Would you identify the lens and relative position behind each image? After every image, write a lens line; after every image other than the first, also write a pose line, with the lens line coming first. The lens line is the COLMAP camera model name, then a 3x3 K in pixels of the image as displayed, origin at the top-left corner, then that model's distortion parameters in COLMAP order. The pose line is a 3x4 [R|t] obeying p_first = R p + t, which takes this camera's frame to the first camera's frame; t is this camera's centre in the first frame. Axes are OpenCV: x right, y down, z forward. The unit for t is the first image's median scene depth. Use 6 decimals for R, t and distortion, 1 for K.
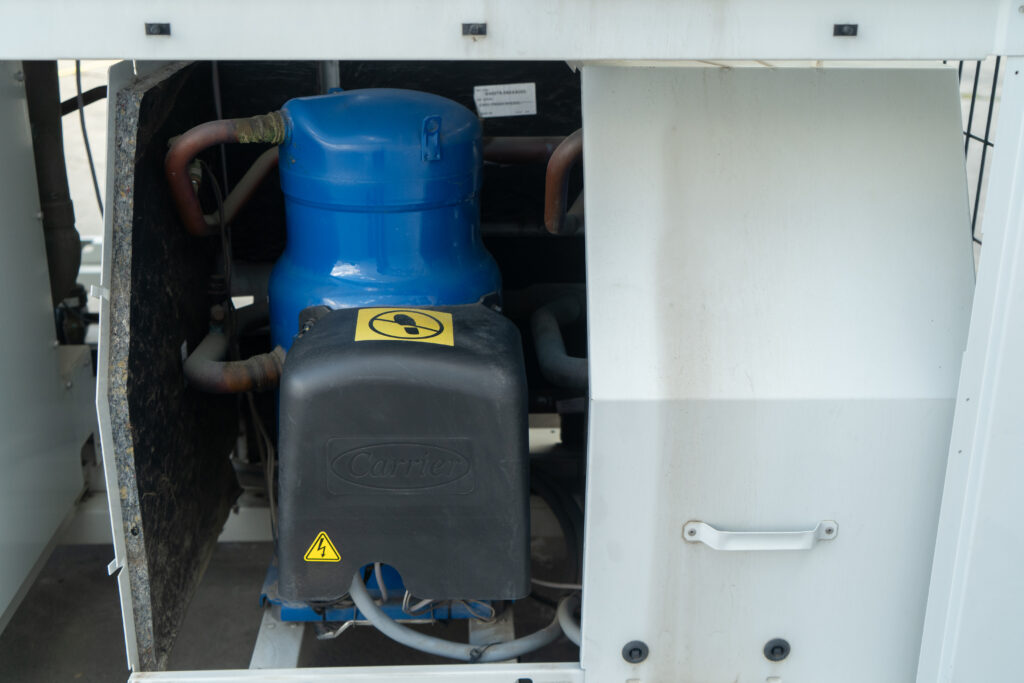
lens RADIAL K [[1198.1, 0, 512.0], [0, 1198.1, 341.5], [0, 0, 1]] dist [-0.026874, -0.014823]
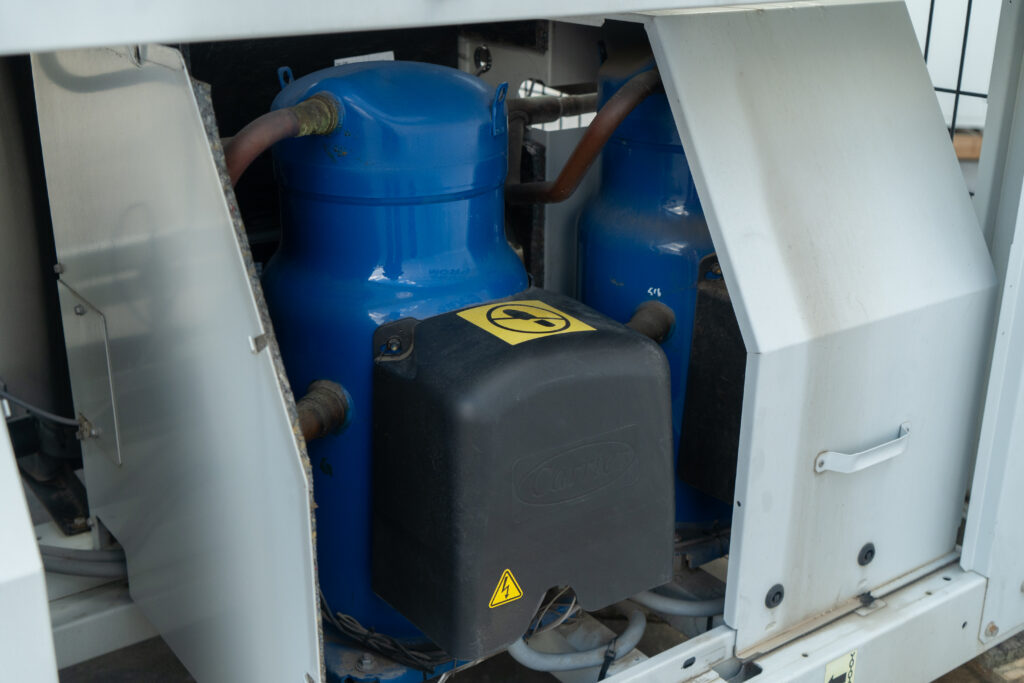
lens RADIAL K [[1198.1, 0, 512.0], [0, 1198.1, 341.5], [0, 0, 1]] dist [-0.026874, -0.014823]
pose [[0.837429, -0.193552, 0.511126, -0.566061], [0.184551, 0.980406, 0.068889, -0.061987], [-0.514445, 0.036639, 0.856740, 0.248236]]
